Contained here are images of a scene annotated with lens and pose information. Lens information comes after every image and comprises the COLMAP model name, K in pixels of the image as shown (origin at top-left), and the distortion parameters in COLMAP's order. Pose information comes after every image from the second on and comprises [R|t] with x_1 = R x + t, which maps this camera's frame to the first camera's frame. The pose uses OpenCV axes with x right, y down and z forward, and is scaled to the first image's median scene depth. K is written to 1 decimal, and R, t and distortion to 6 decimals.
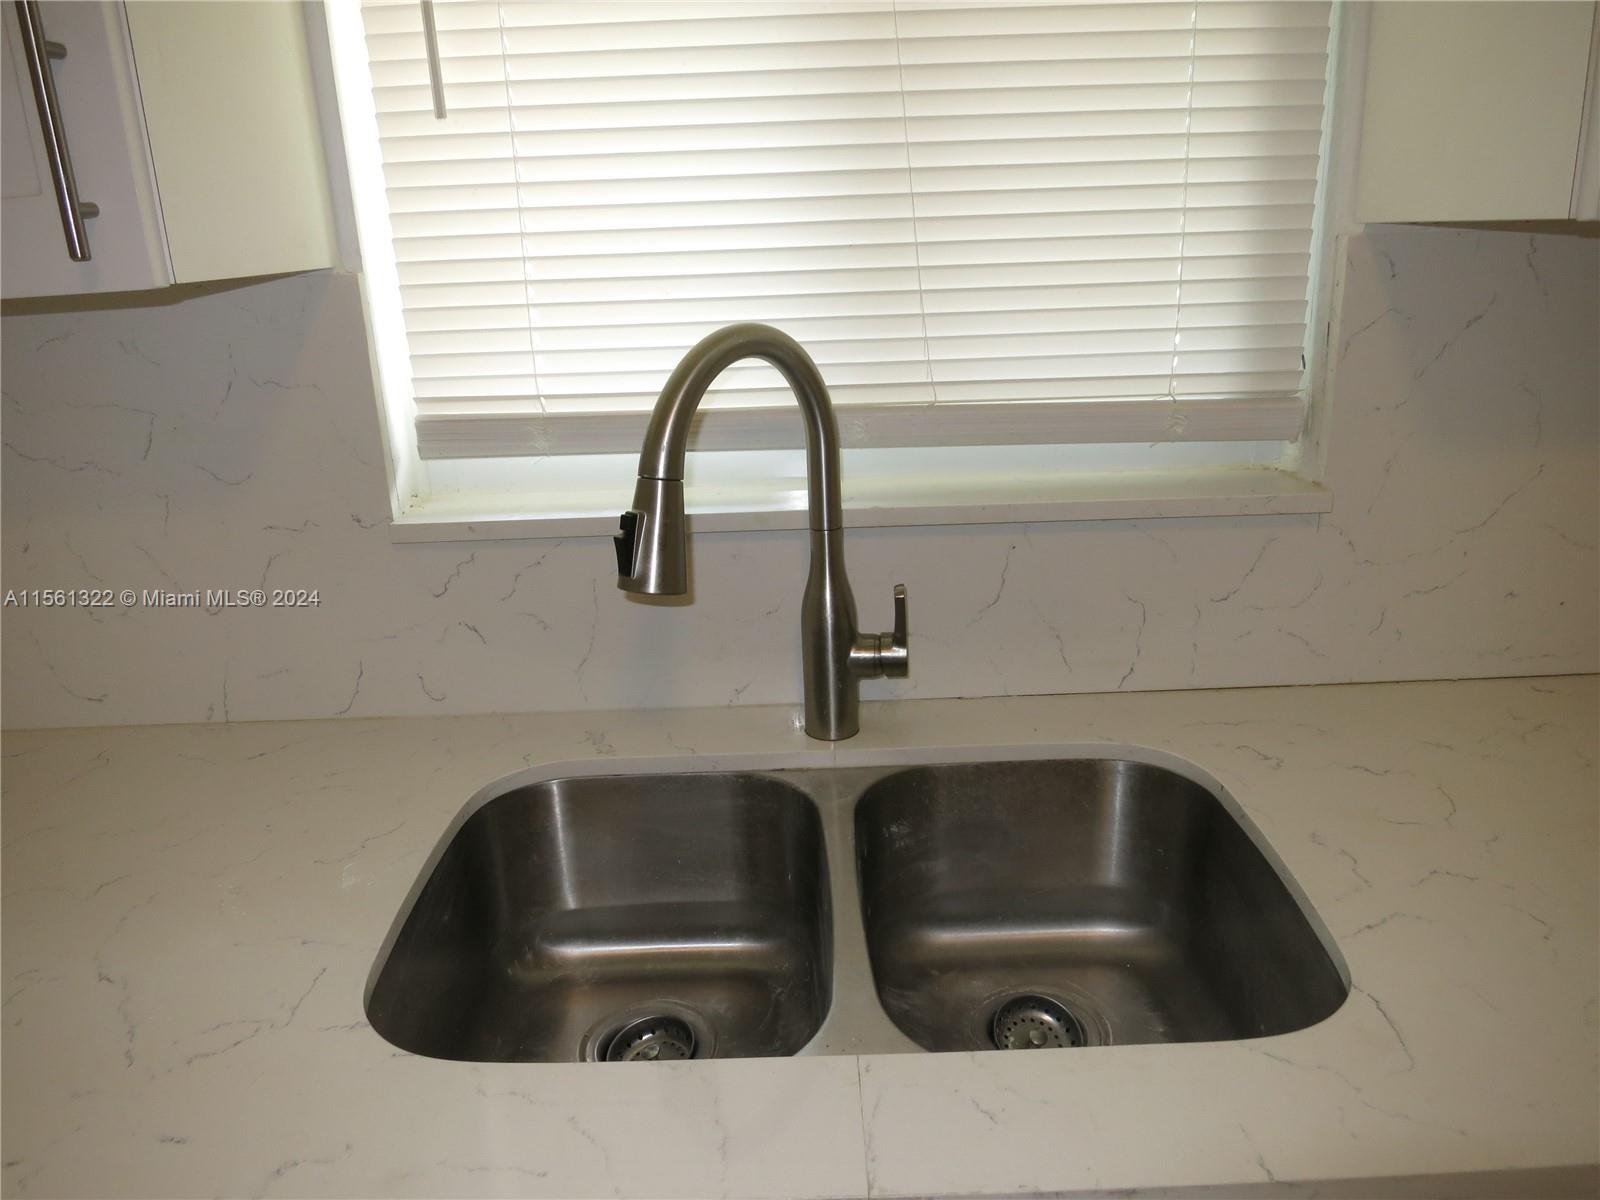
lens RADIAL K [[1142.3, 0, 790.1], [0, 1142.3, 596.7], [0, 0, 1]] dist [-0.039775, -0.001958]
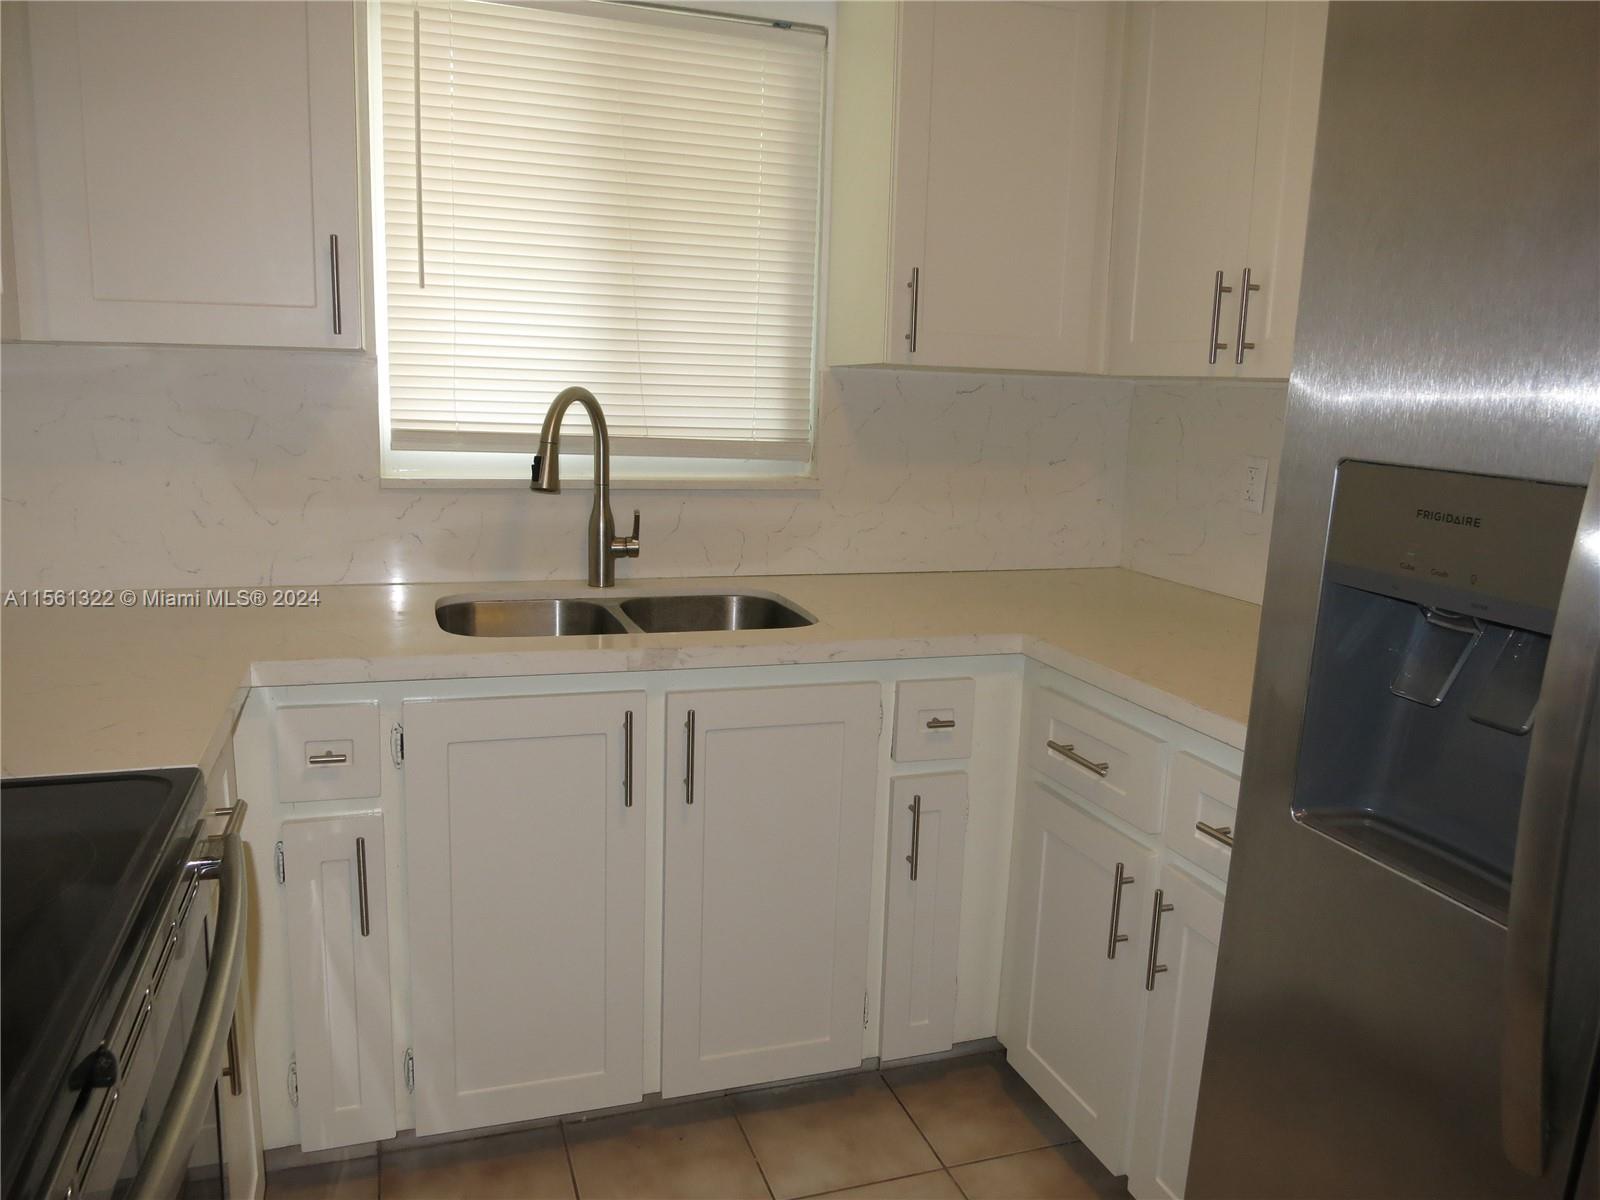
lens RADIAL K [[1142.3, 0, 790.1], [0, 1142.3, 596.7], [0, 0, 1]] dist [-0.039775, -0.001958]
pose [[0.940763, 0.008418, 0.338960, -0.369053], [0.003988, 0.999348, -0.035888, 0.226786], [-0.339041, 0.035114, 0.940116, -1.181555]]
